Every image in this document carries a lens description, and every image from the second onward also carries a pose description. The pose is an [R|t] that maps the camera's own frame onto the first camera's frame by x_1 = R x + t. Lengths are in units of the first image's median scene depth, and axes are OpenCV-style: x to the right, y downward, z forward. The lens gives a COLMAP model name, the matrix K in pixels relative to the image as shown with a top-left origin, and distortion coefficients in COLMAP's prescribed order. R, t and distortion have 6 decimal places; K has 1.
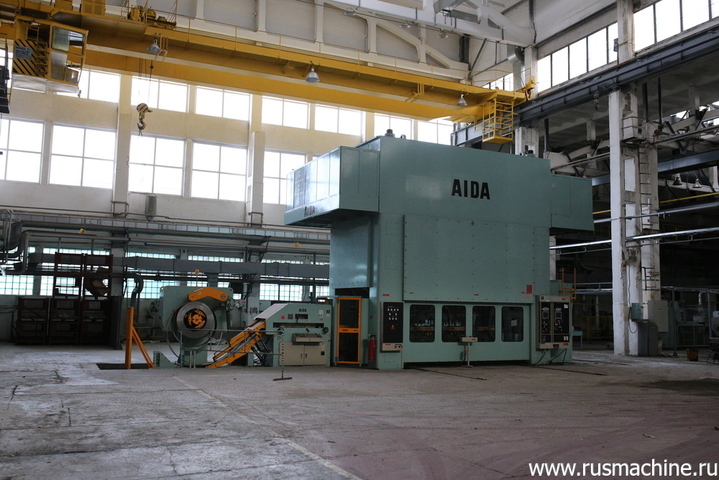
lens RADIAL K [[682.1, 0, 357.9], [0, 682.1, 237.4], [0, 0, 1]] dist [-0.068797, 0.107518]
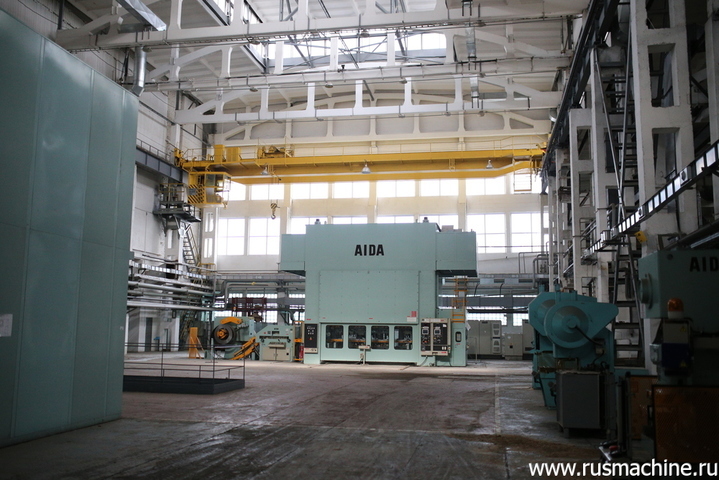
lens RADIAL K [[682.1, 0, 357.9], [0, 682.1, 237.4], [0, 0, 1]] dist [-0.068797, 0.107518]
pose [[0.804532, -0.085558, -0.587714, 1.039994], [0.062782, 0.996276, -0.059093, -0.009395], [0.590581, 0.010645, 0.806908, -0.261527]]
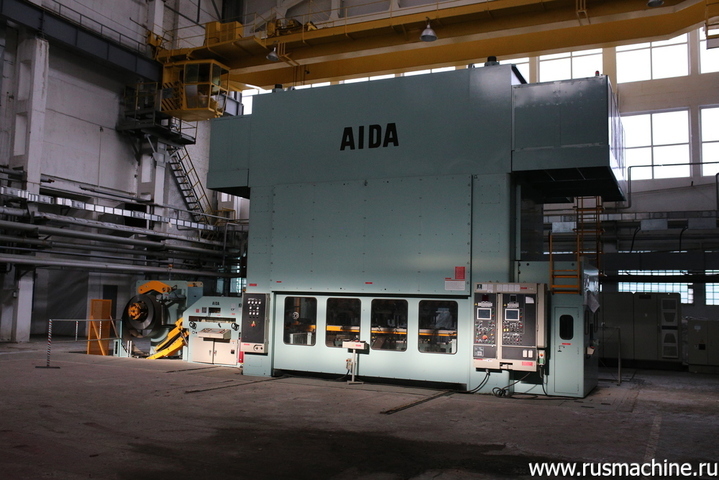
lens RADIAL K [[682.1, 0, 357.9], [0, 682.1, 237.4], [0, 0, 1]] dist [-0.068797, 0.107518]
pose [[0.633360, -0.074356, -0.770277, 0.692898], [0.064024, 0.996996, -0.043597, 0.064878], [0.771205, -0.021703, 0.636217, 0.521079]]
